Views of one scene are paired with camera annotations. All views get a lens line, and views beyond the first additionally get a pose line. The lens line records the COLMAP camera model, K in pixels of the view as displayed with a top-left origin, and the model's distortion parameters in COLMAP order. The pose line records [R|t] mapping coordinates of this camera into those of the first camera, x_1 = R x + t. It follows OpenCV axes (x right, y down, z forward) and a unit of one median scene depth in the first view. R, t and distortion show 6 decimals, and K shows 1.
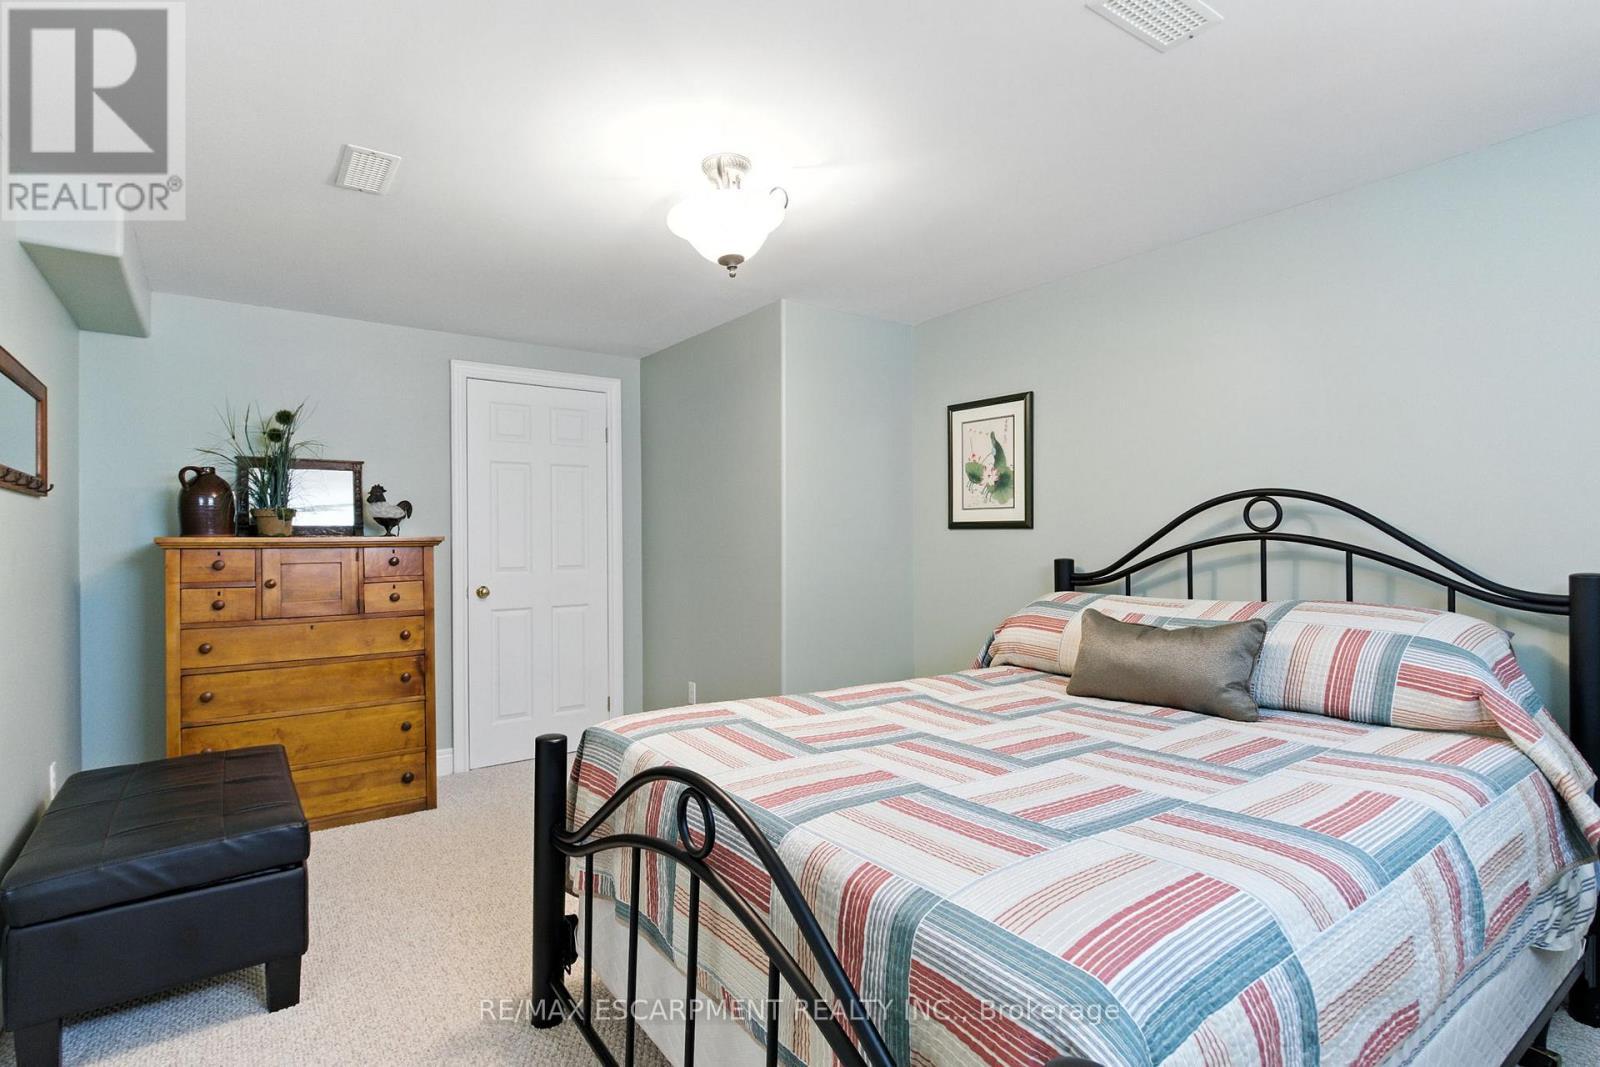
lens RADIAL K [[743.7, 0, 800.0], [0, 743.7, 533.5], [0, 0, 1]] dist [0.000466, -0.000681]
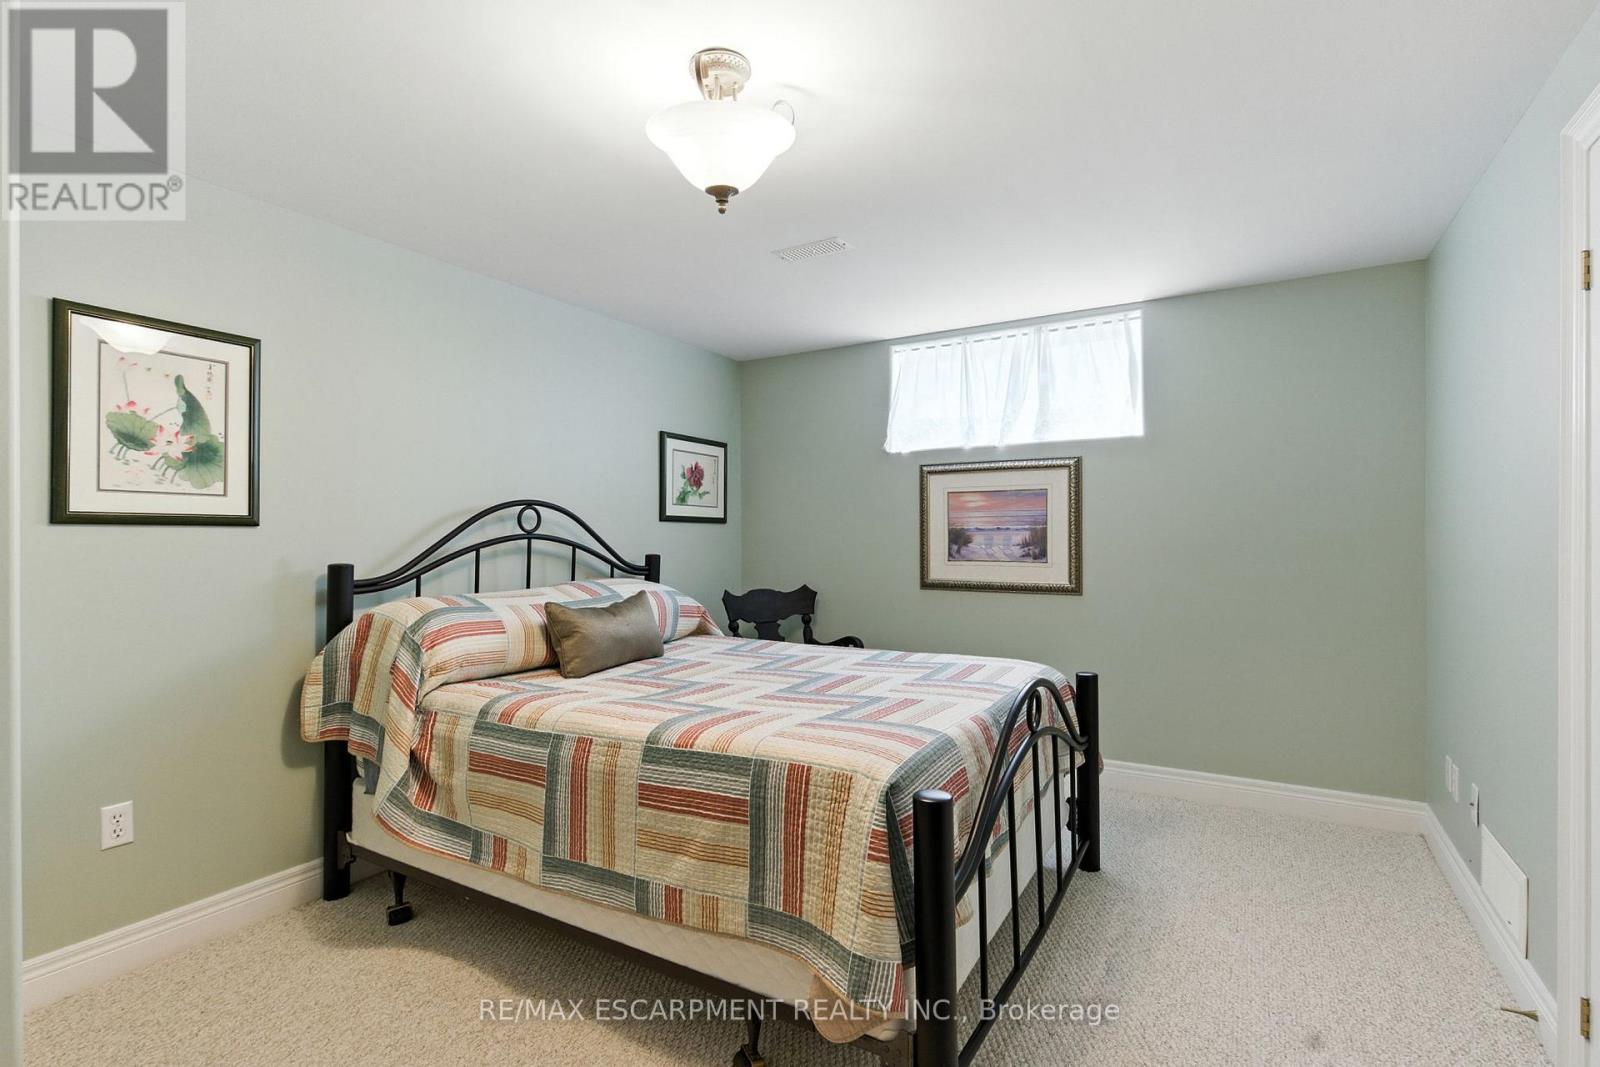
lens RADIAL K [[743.7, 0, 800.0], [0, 743.7, 533.5], [0, 0, 1]] dist [0.000466, -0.000681]
pose [[-0.359280, 0.009090, 0.933186, -0.598149], [0.004329, 0.999958, -0.008074, 0.008955], [-0.933220, 0.001139, -0.359304, 0.817488]]
